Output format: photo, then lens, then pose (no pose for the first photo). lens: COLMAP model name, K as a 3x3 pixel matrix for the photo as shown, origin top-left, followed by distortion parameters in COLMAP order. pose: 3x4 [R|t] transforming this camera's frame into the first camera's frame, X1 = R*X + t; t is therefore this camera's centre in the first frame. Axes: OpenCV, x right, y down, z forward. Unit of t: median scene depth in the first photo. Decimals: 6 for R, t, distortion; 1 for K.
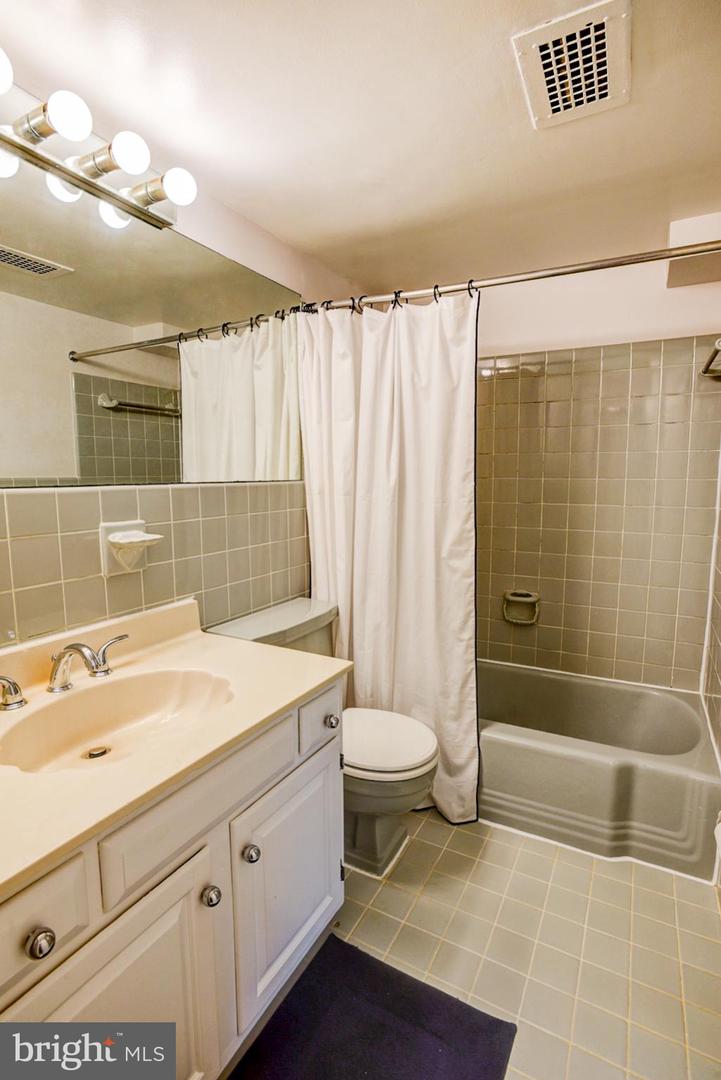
lens RADIAL K [[541.1, 0, 358.1], [0, 541.1, 537.2], [0, 0, 1]] dist [-0.049512, 0.027836]
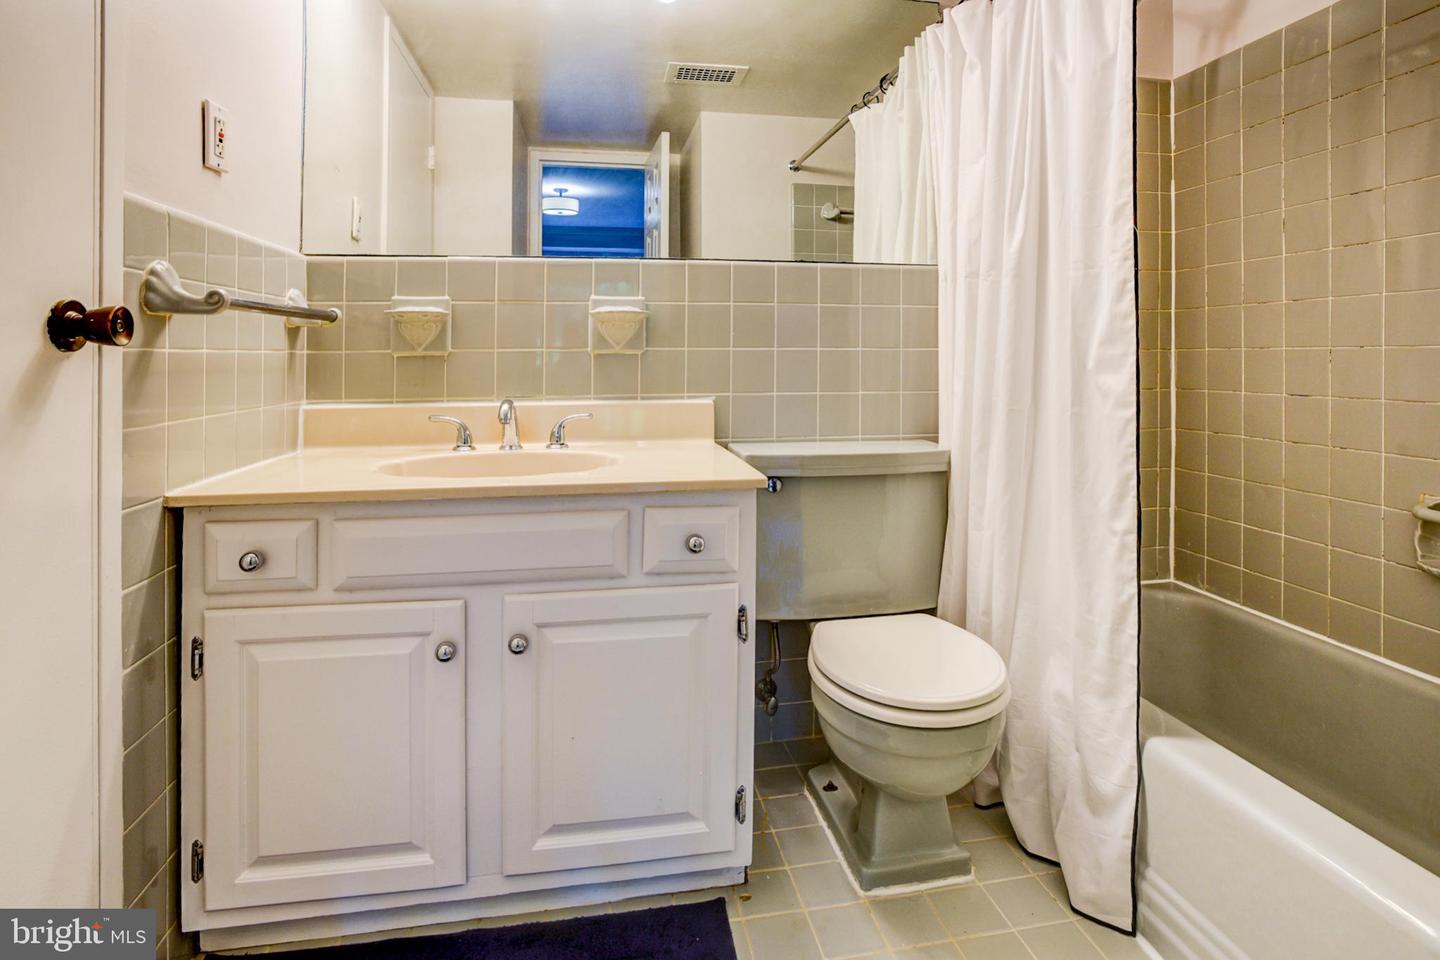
lens RADIAL K [[738.9, 0, 717.5], [0, 738.9, 338.5], [0, 0, 1]] dist [-0.047086, 0.016134]
pose [[0.622285, -0.015628, -0.782635, 0.498344], [-0.096834, 0.990585, -0.096775, 0.112411], [0.776779, 0.136007, 0.614912, 0.268331]]
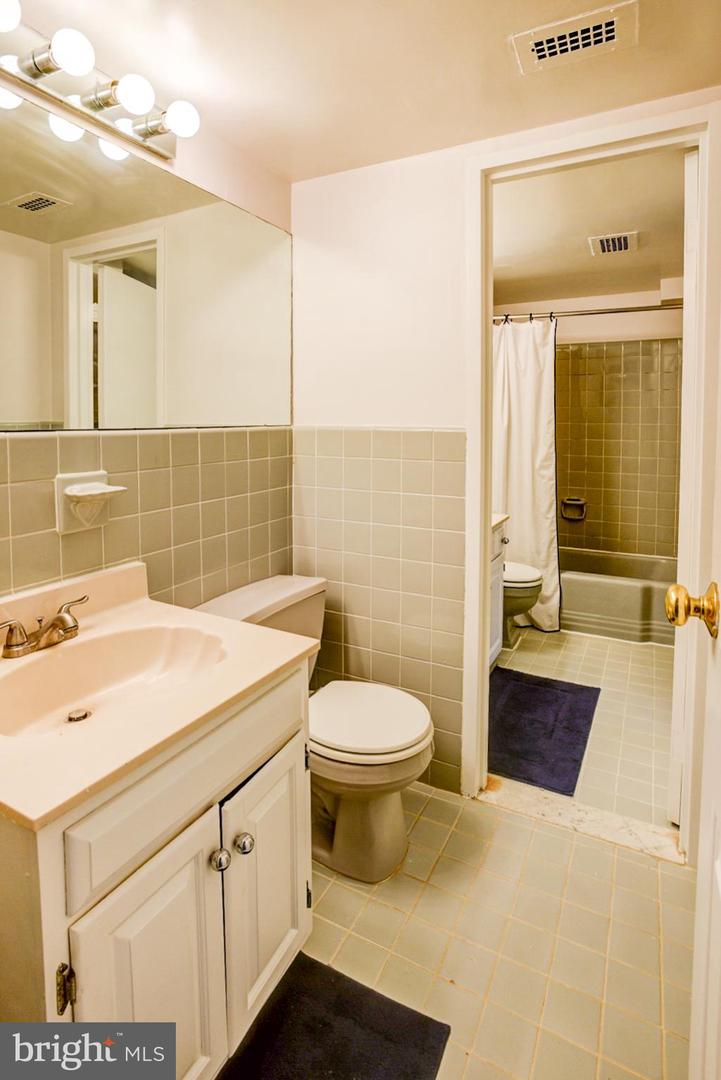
lens RADIAL K [[554.2, 0, 367.6], [0, 554.2, 449.2], [0, 0, 1]] dist [-0.047086, 0.016134]
pose [[0.999884, -0.003154, 0.014872, -0.400229], [0.004174, 0.997604, -0.069063, 0.091648], [-0.014618, 0.069117, 0.997501, -0.731925]]
